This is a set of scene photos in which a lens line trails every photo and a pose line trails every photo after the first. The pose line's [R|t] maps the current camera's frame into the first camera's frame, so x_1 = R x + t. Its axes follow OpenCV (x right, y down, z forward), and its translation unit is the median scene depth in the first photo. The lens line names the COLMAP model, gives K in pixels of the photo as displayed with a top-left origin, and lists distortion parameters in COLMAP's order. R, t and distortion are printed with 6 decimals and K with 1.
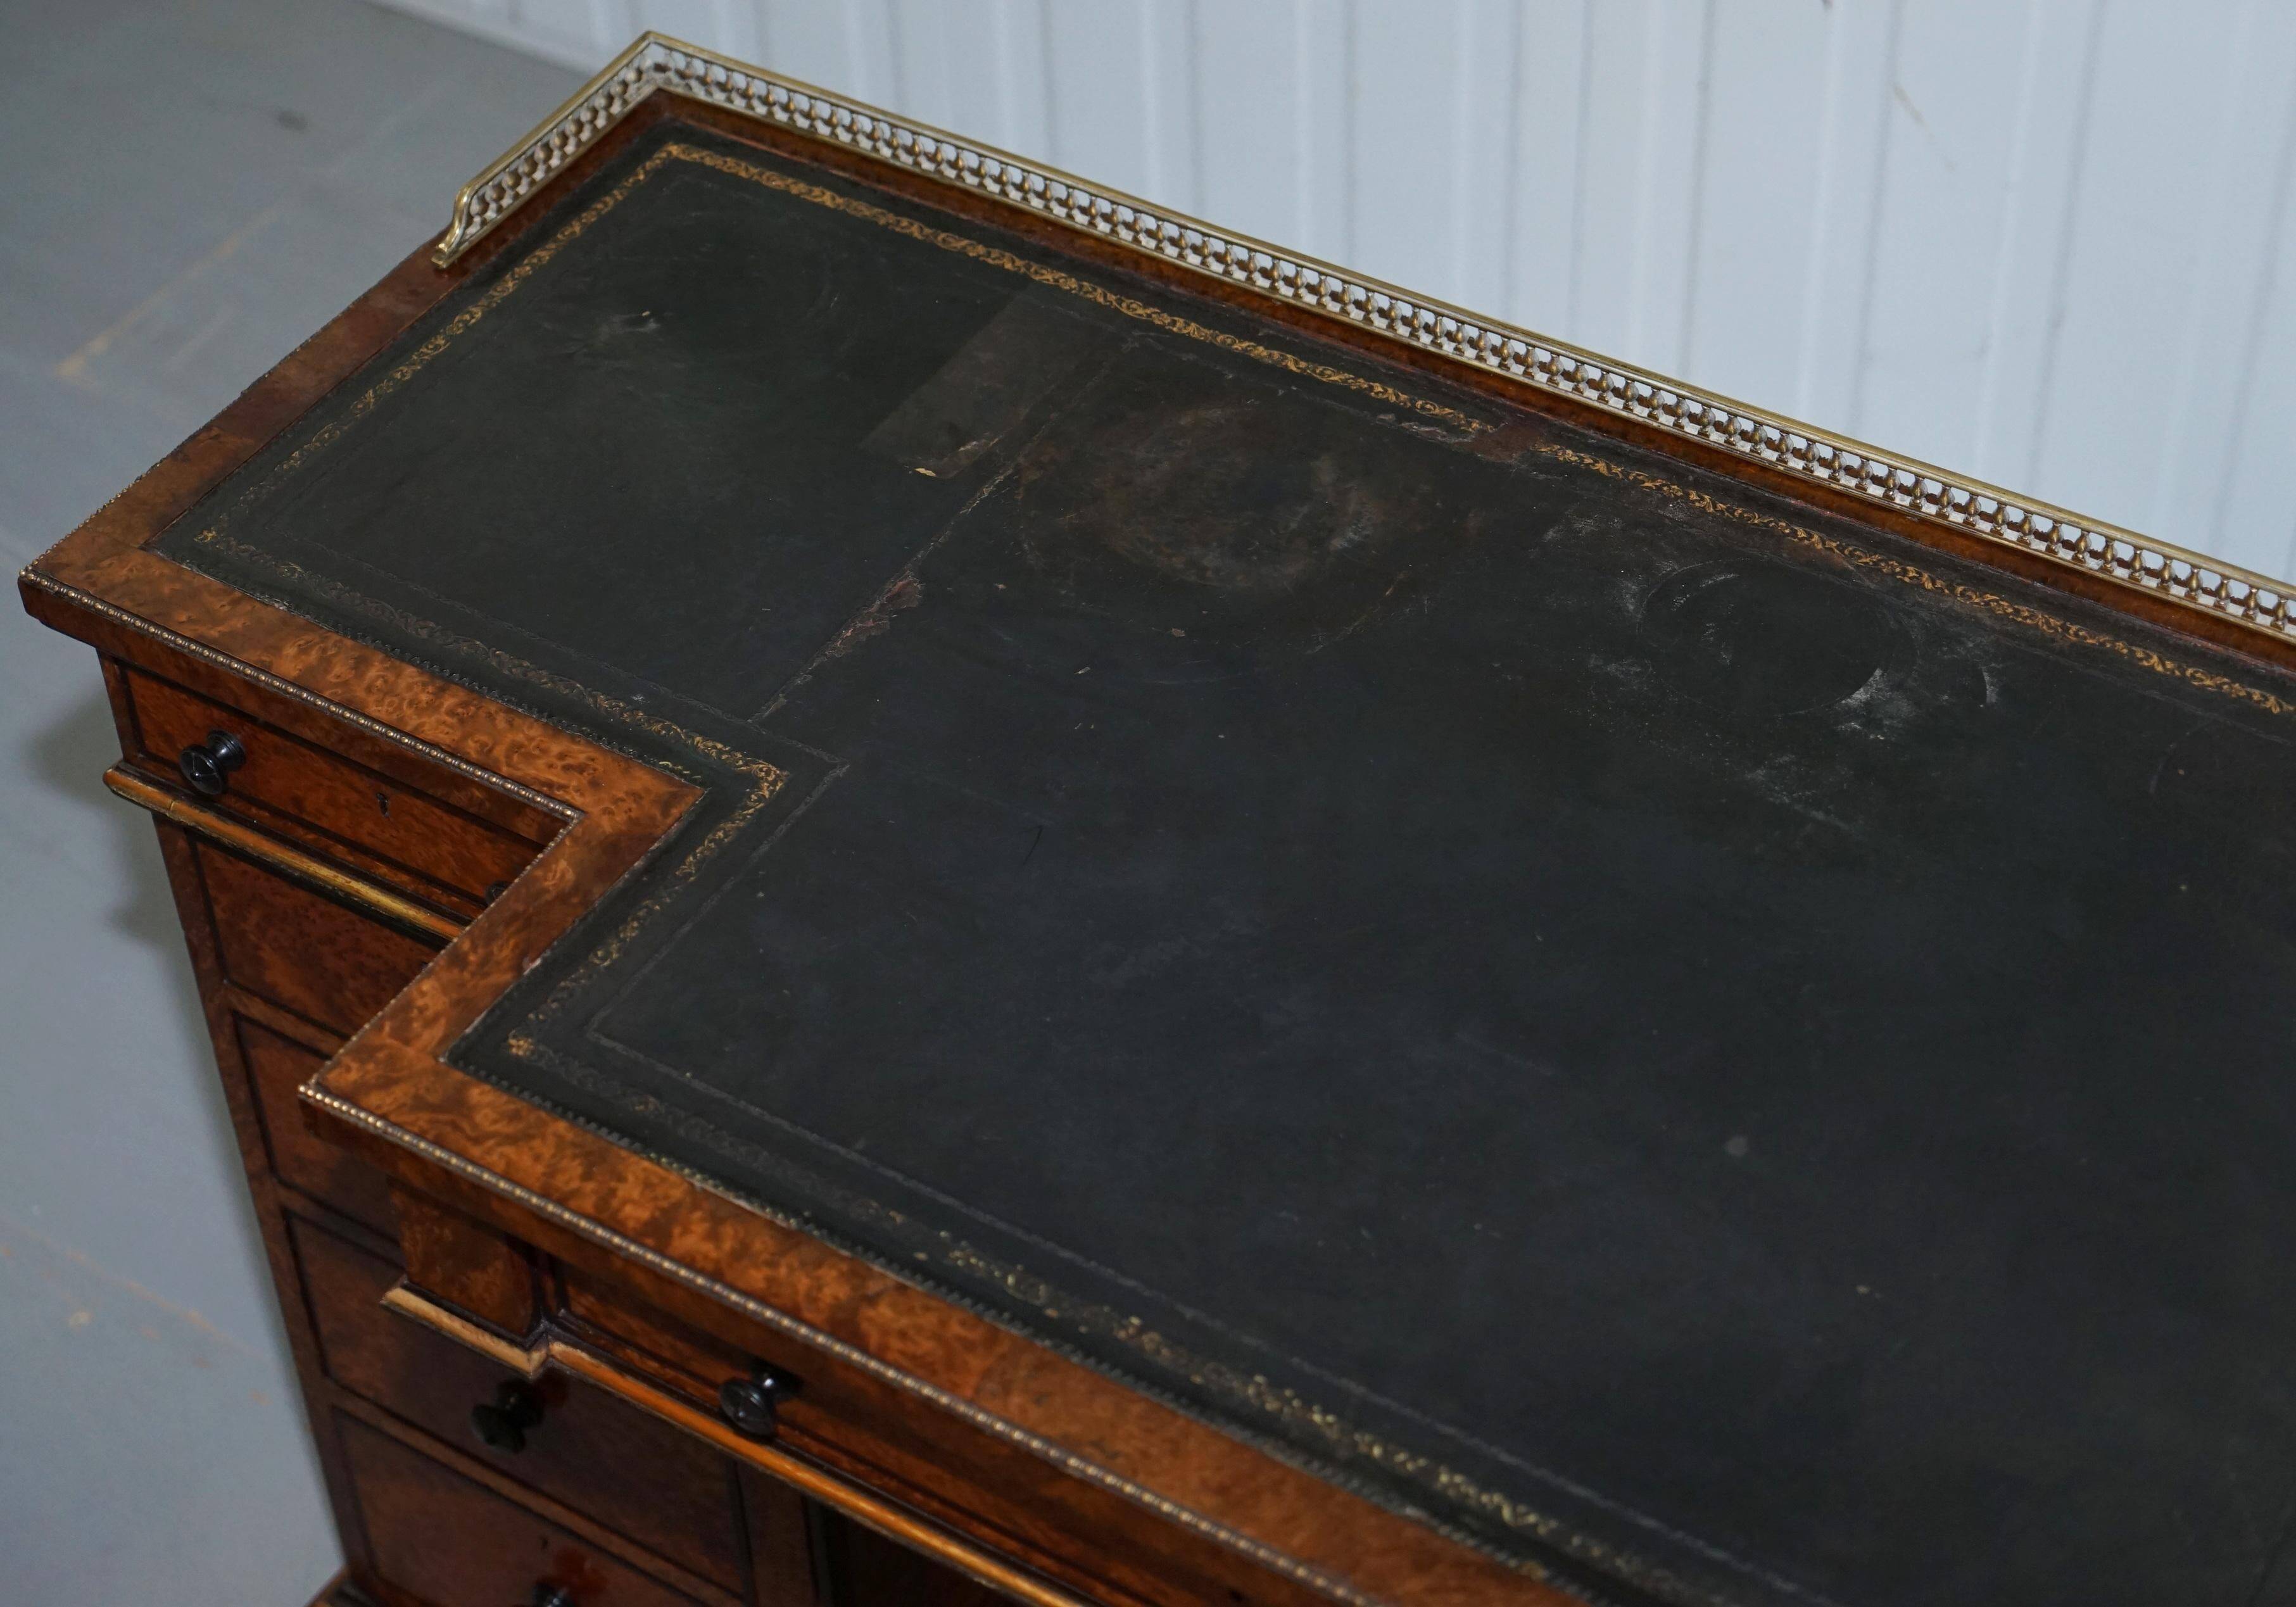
lens RADIAL K [[4032.5, 0, 1108.9], [0, 4032.5, 800.6], [0, 0, 1]] dist [-0.038966, -0.032688]
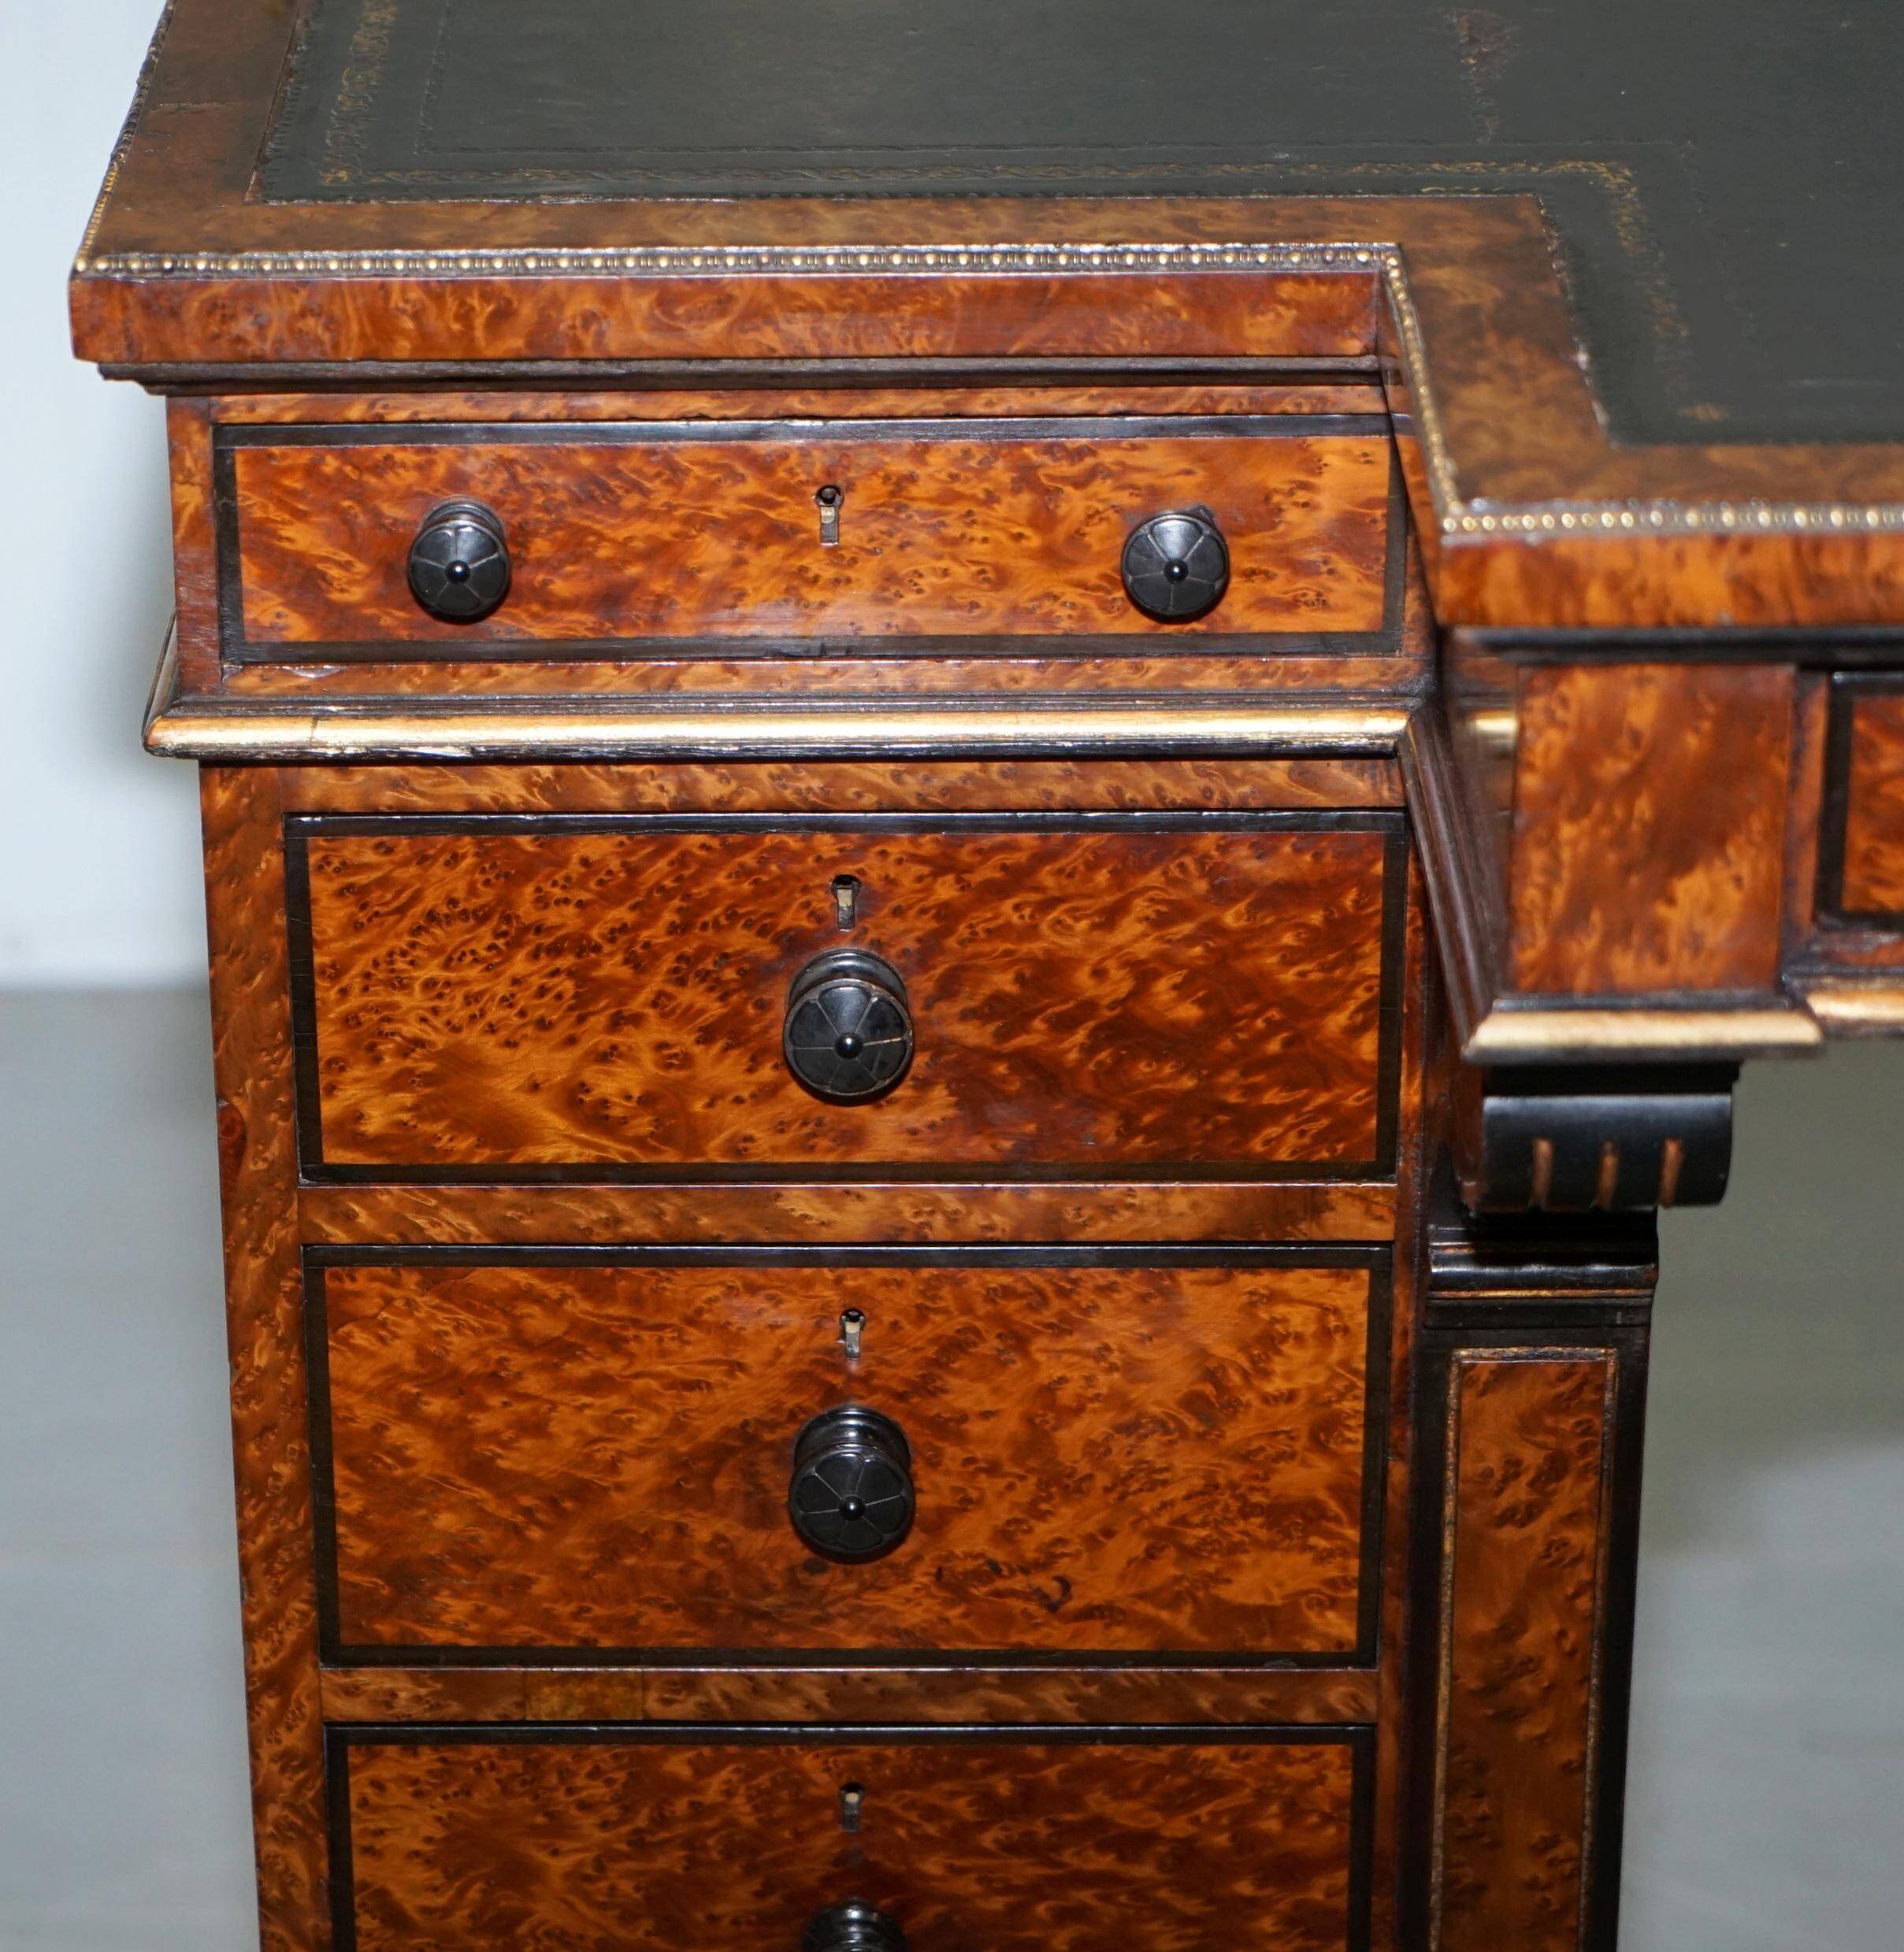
lens RADIAL K [[6263.8, 0, 952.0], [0, 6263.8, 976.0], [0, 0, 1]] dist [0.015863, -0.973091]
pose [[0.845704, -0.201437, 0.494175, -0.627753], [0.346696, 0.911371, -0.221820, 0.266760], [-0.405694, 0.358922, 0.840587, 0.294179]]
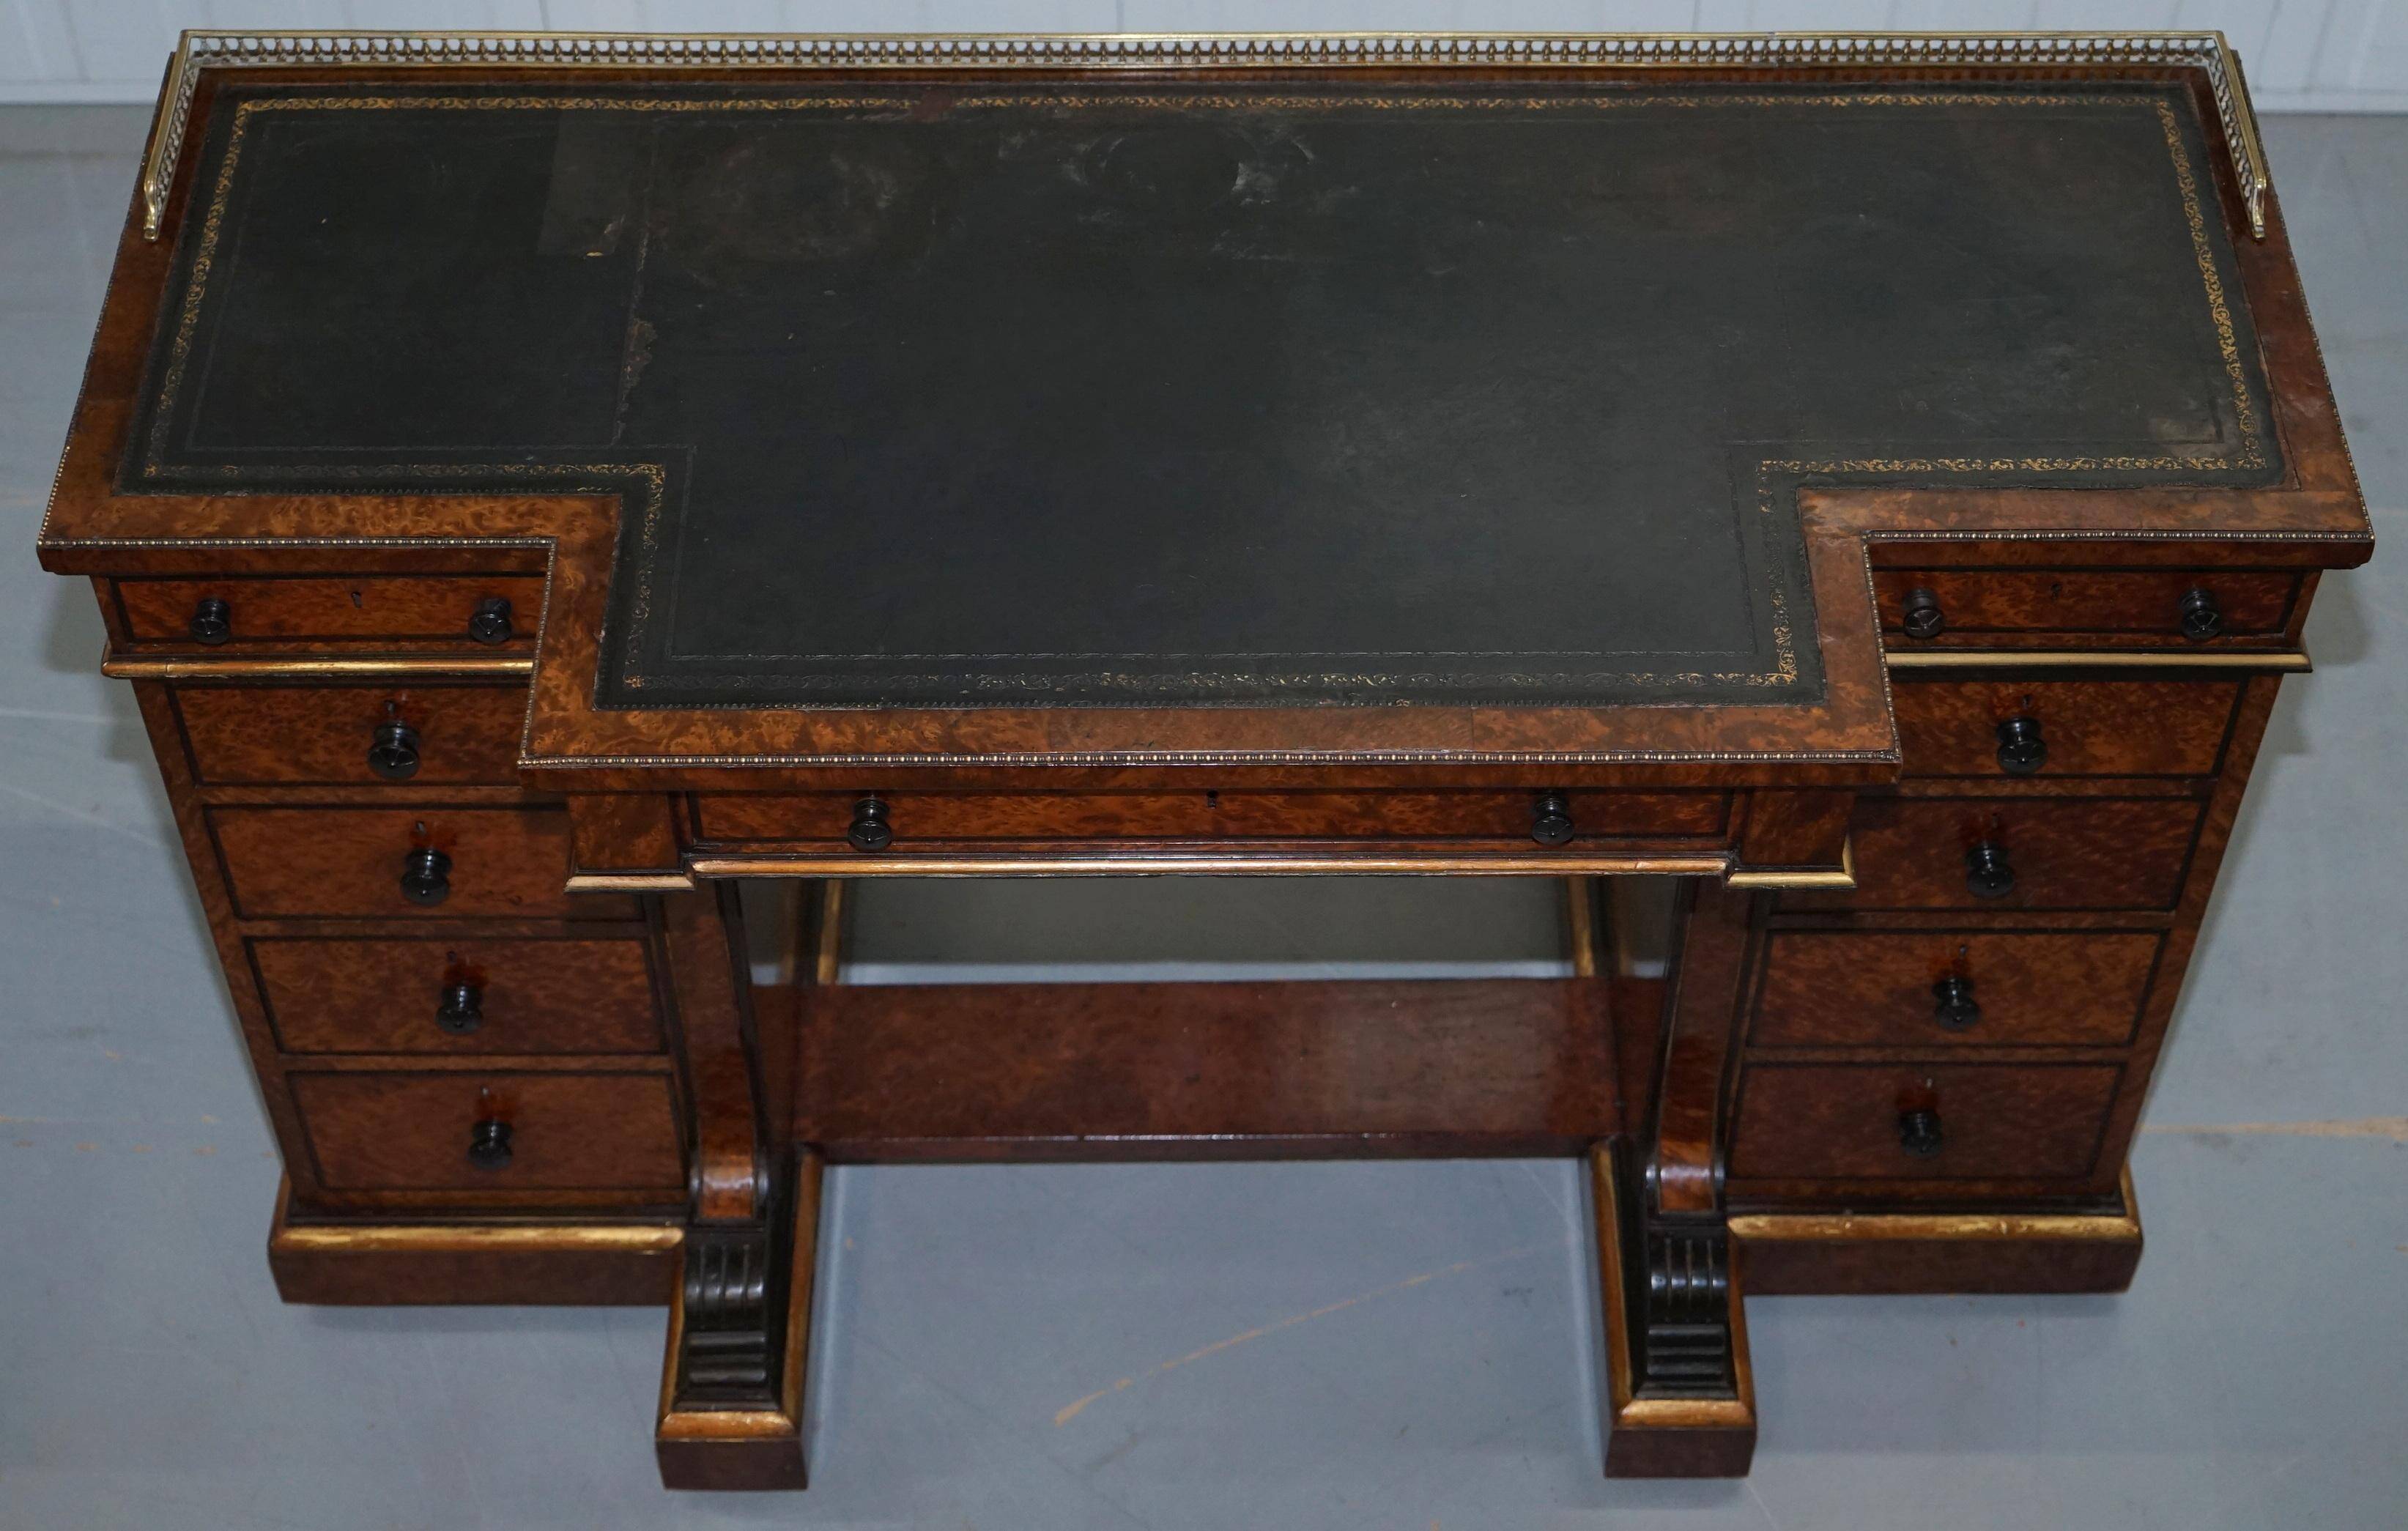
lens RADIAL K [[3643.4, 0, 1204.7], [0, 3643.4, 680.4], [0, 0, 1]] dist [-0.000427, -0.096495]
pose [[0.842555, -0.380831, 0.380879, -0.443180], [0.345553, 0.924639, 0.160114, -0.077609], [-0.413152, -0.003292, 0.910656, -0.310470]]
